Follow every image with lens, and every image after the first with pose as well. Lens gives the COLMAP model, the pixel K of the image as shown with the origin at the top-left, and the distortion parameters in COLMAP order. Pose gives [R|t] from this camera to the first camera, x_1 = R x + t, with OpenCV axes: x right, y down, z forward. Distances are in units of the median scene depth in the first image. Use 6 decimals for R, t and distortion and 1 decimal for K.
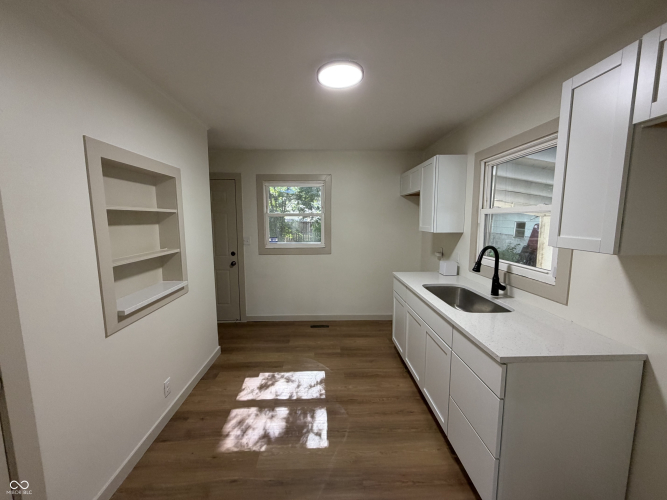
lens RADIAL K [[265.5, 0, 330.5], [0, 265.5, 248.2], [0, 0, 1]] dist [0.001124, -0.001098]
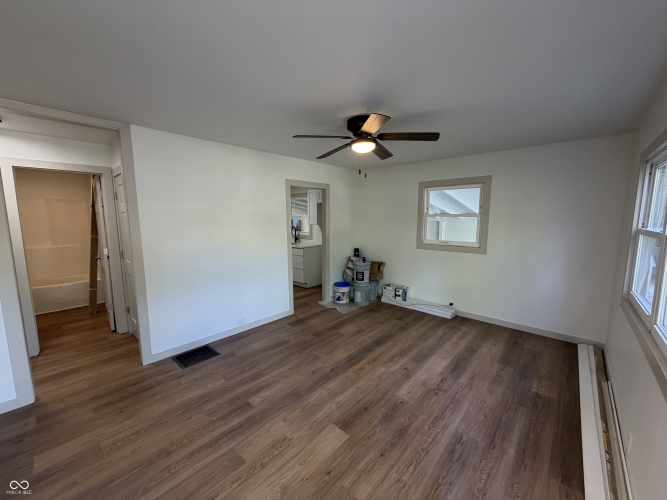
lens RADIAL K [[265.5, 0, 333.0], [0, 265.5, 250.0], [0, 0, 1]] dist [0.001124, -0.001098]
pose [[0.691748, -0.098890, 0.715336, -1.238112], [0.090279, 0.994651, 0.050201, 0.136428], [-0.716473, 0.029853, 0.696976, -1.399942]]
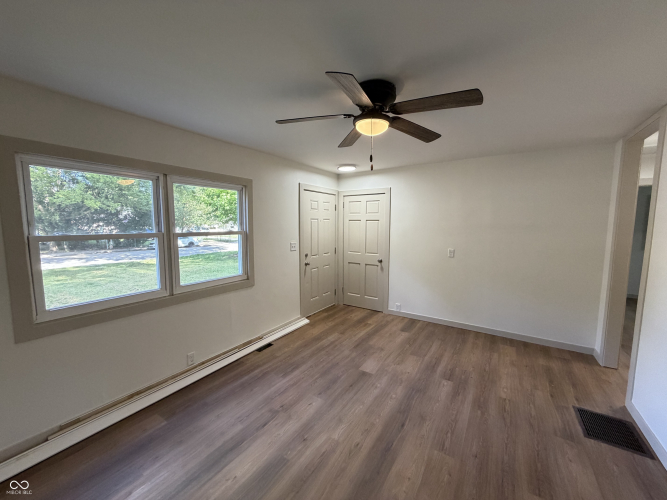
lens RADIAL K [[265.5, 0, 332.3], [0, 265.5, 252.4], [0, 0, 1]] dist [0.001124, -0.001098]
pose [[-0.565262, 0.082119, -0.820814, 0.394363], [-0.103263, 0.980162, 0.169174, 0.029875], [0.818422, 0.180388, -0.545569, -0.353557]]
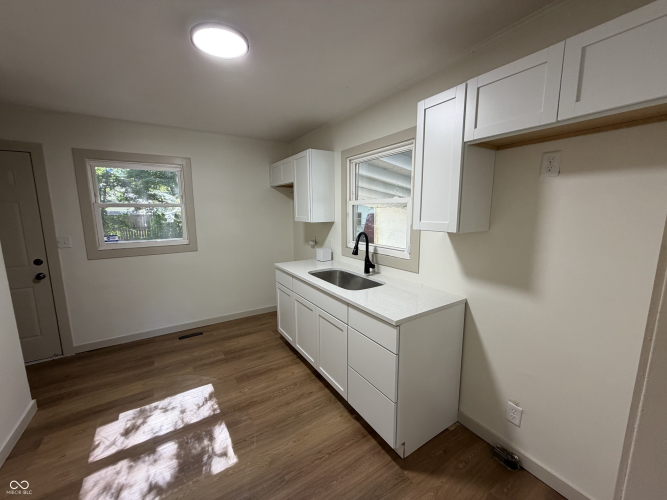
lens RADIAL K [[265.5, 0, 326.6], [0, 265.5, 248.6], [0, 0, 1]] dist [0.001124, -0.001098]
pose [[0.857671, -0.077576, 0.508313, -0.121723], [0.061792, 0.996940, 0.047886, -0.001775], [-0.510472, -0.009661, 0.859840, 0.058582]]
